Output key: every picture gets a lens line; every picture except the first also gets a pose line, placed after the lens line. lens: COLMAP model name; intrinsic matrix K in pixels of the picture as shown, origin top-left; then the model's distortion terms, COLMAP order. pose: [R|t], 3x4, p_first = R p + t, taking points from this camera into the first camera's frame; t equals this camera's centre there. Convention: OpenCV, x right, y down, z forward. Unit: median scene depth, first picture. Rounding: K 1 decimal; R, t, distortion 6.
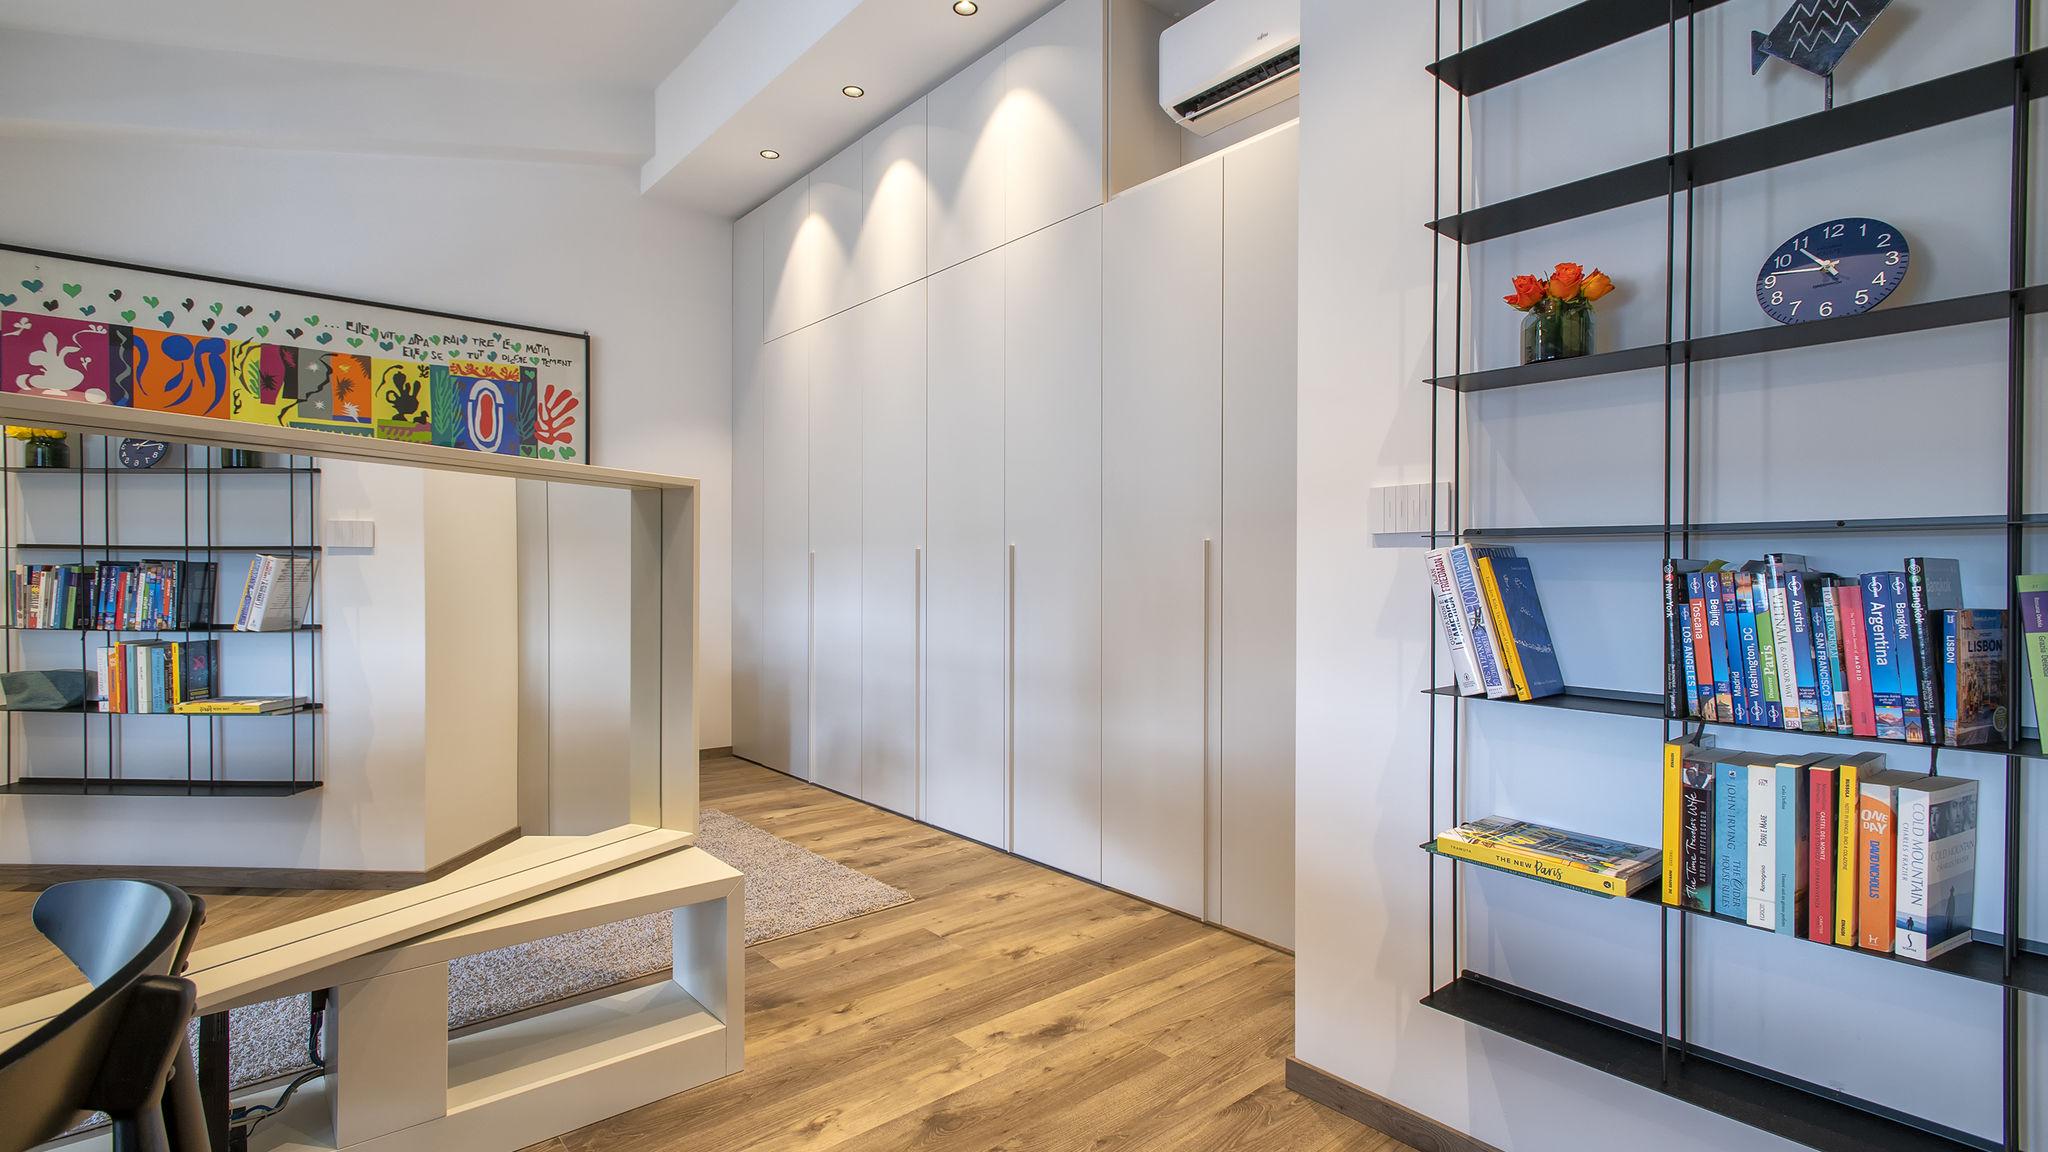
lens RADIAL K [[959.3, 0, 1036.1], [0, 959.3, 580.1], [0, 0, 1]] dist [0.015522, -0.007166]
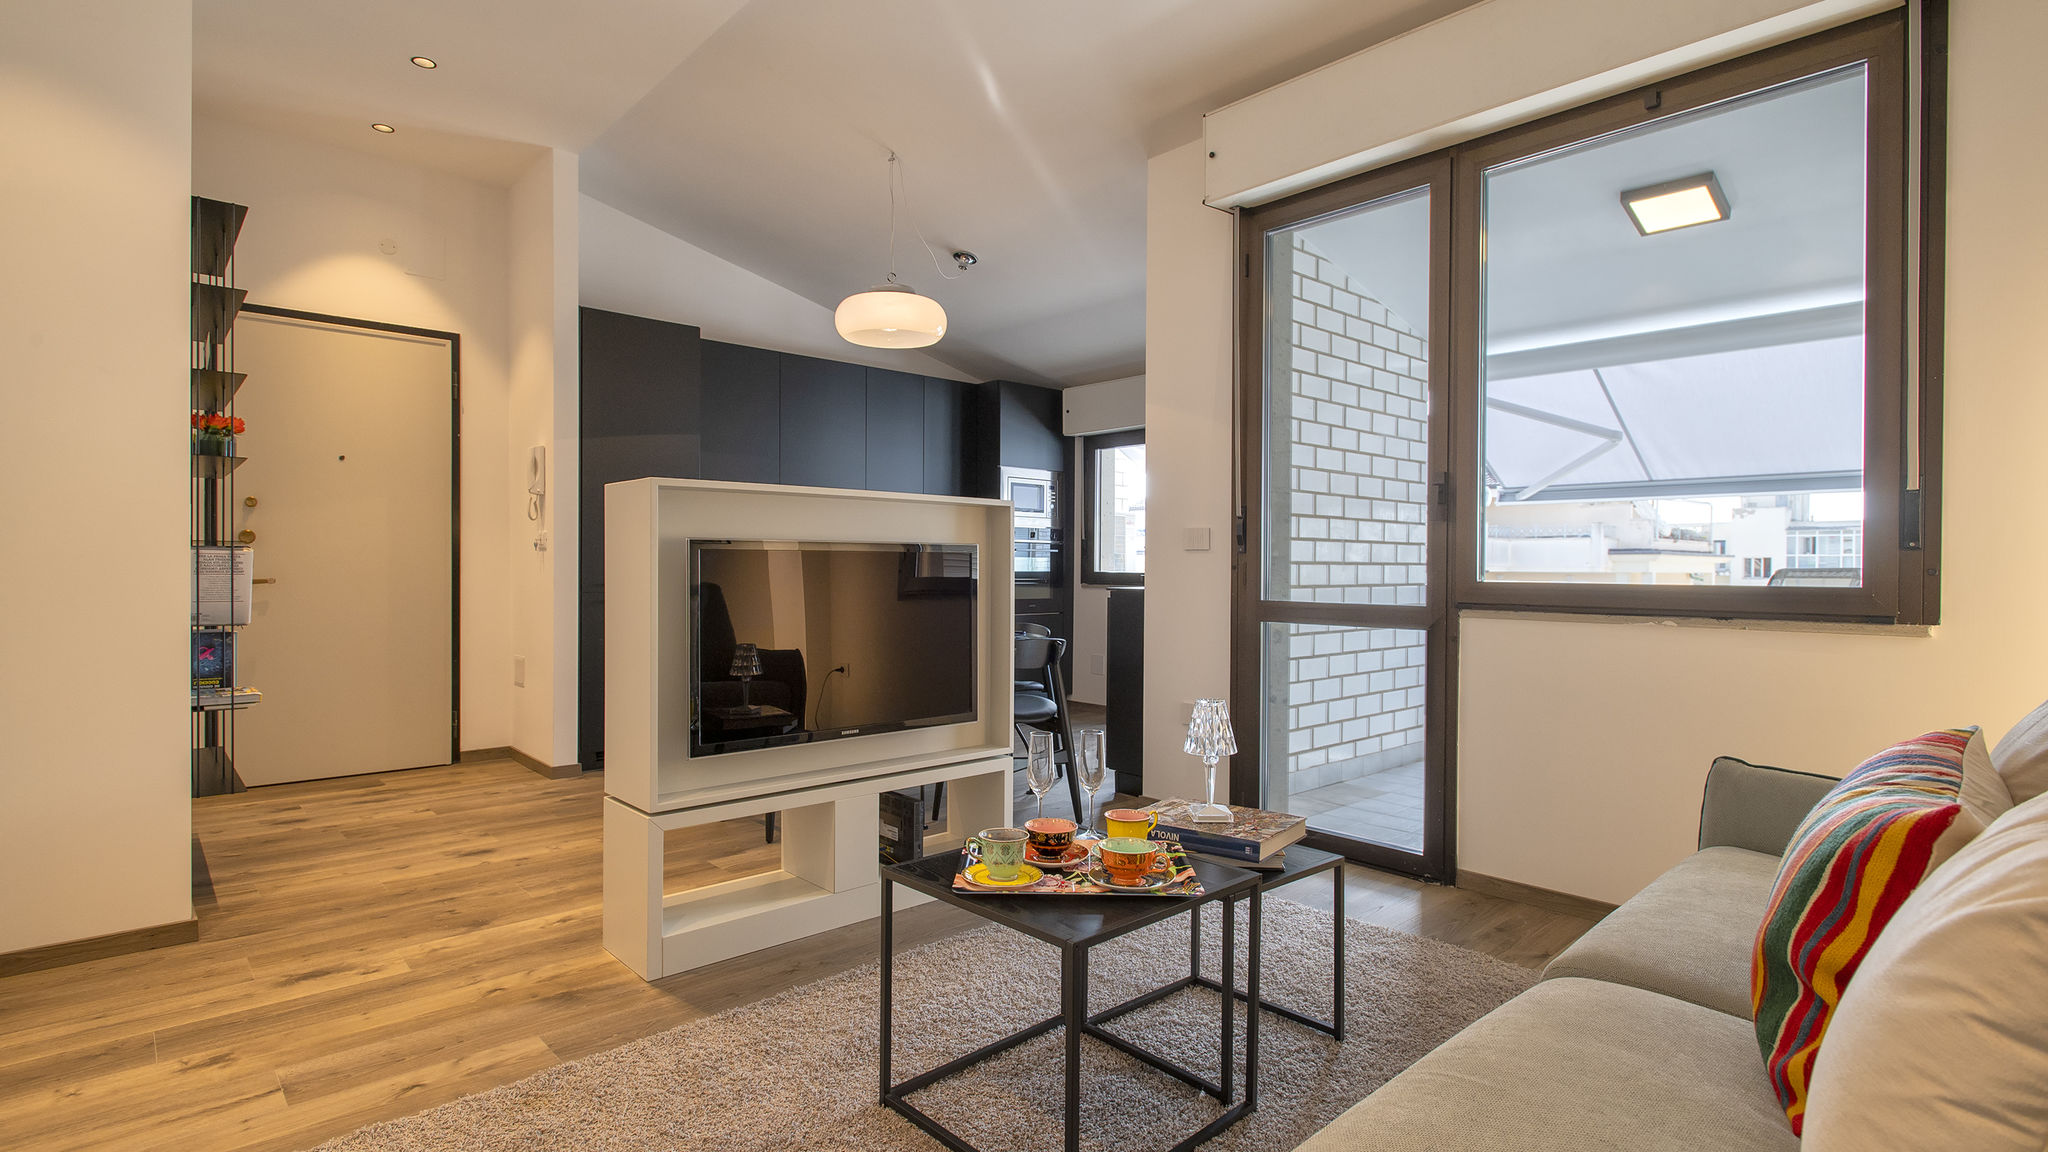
lens RADIAL K [[992.2, 0, 1027.3], [0, 992.2, 569.2], [0, 0, 1]] dist [0.001201, 0.000000]
pose [[-0.999418, -0.009572, -0.032752, -0.432213], [-0.009882, 0.999908, 0.009297, -0.010118], [0.032660, 0.009616, -0.999420, 1.230473]]
